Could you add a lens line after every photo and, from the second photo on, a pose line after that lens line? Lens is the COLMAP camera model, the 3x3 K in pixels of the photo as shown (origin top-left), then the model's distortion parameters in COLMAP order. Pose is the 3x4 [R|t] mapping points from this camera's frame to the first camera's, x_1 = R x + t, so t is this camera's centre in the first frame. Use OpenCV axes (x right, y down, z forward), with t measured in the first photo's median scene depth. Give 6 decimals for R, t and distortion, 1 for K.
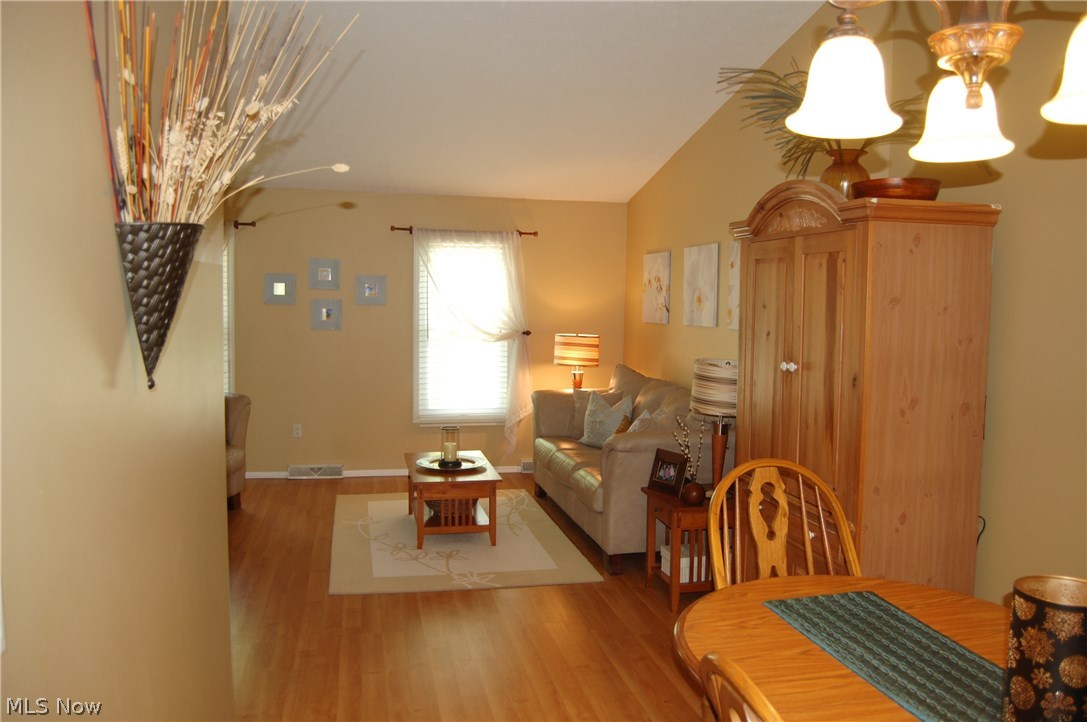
lens RADIAL K [[845.6, 0, 549.5], [0, 845.6, 357.9], [0, 0, 1]] dist [-0.096176, 0.042715]
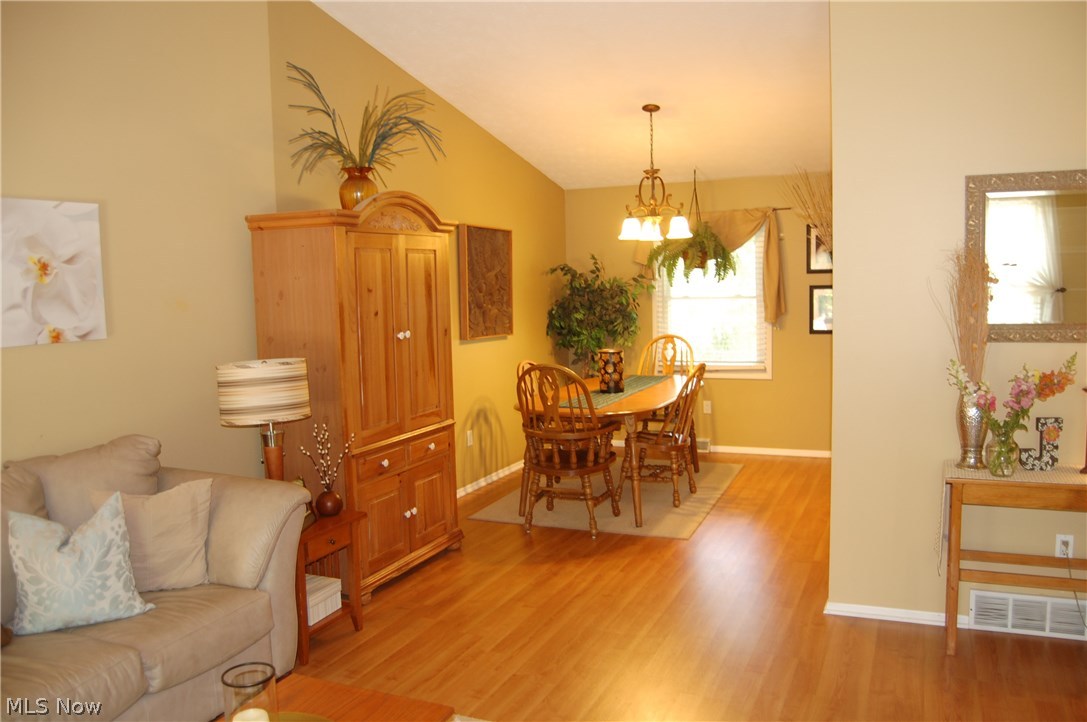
lens RADIAL K [[845.6, 0, 540.3], [0, 845.6, 362.9], [0, 0, 1]] dist [-0.096176, 0.042715]
pose [[-0.800041, -0.056933, 0.597238, -0.489681], [0.055028, 0.984327, 0.167546, -0.113390], [-0.597417, 0.166909, -0.784369, 1.408620]]
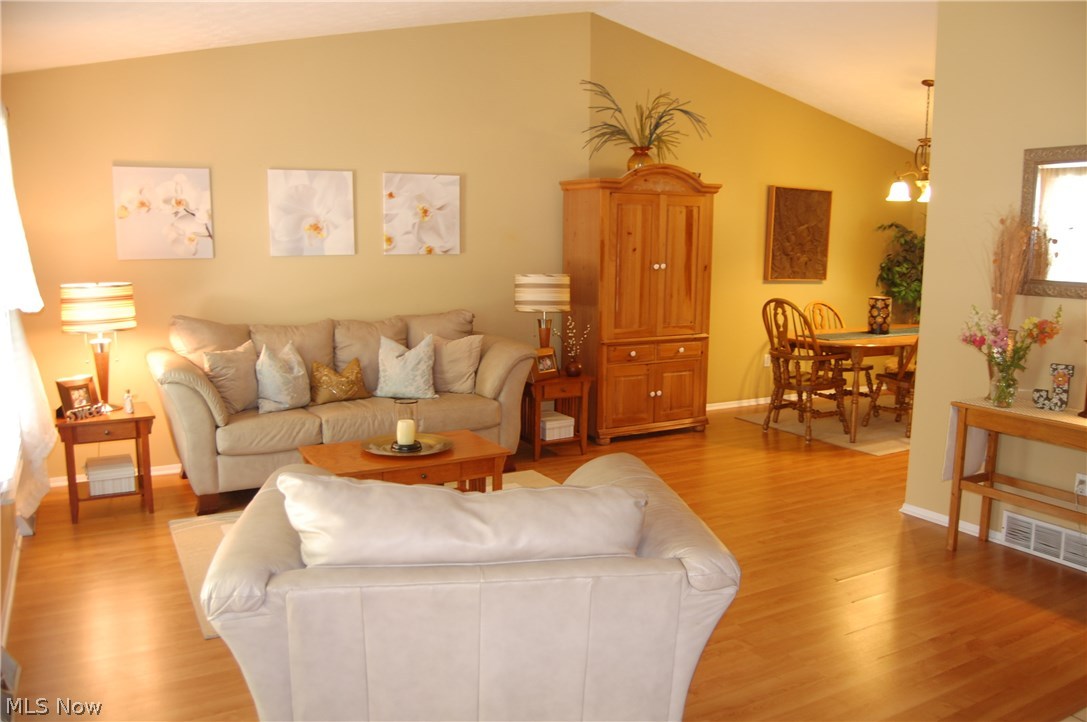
lens RADIAL K [[845.6, 0, 555.0], [0, 845.6, 362.5], [0, 0, 1]] dist [-0.096176, 0.042715]
pose [[-0.286806, -0.162779, 0.944058, -1.044258], [0.055761, 0.980951, 0.186081, -0.102187], [-0.956365, 0.106011, -0.272265, 1.287346]]
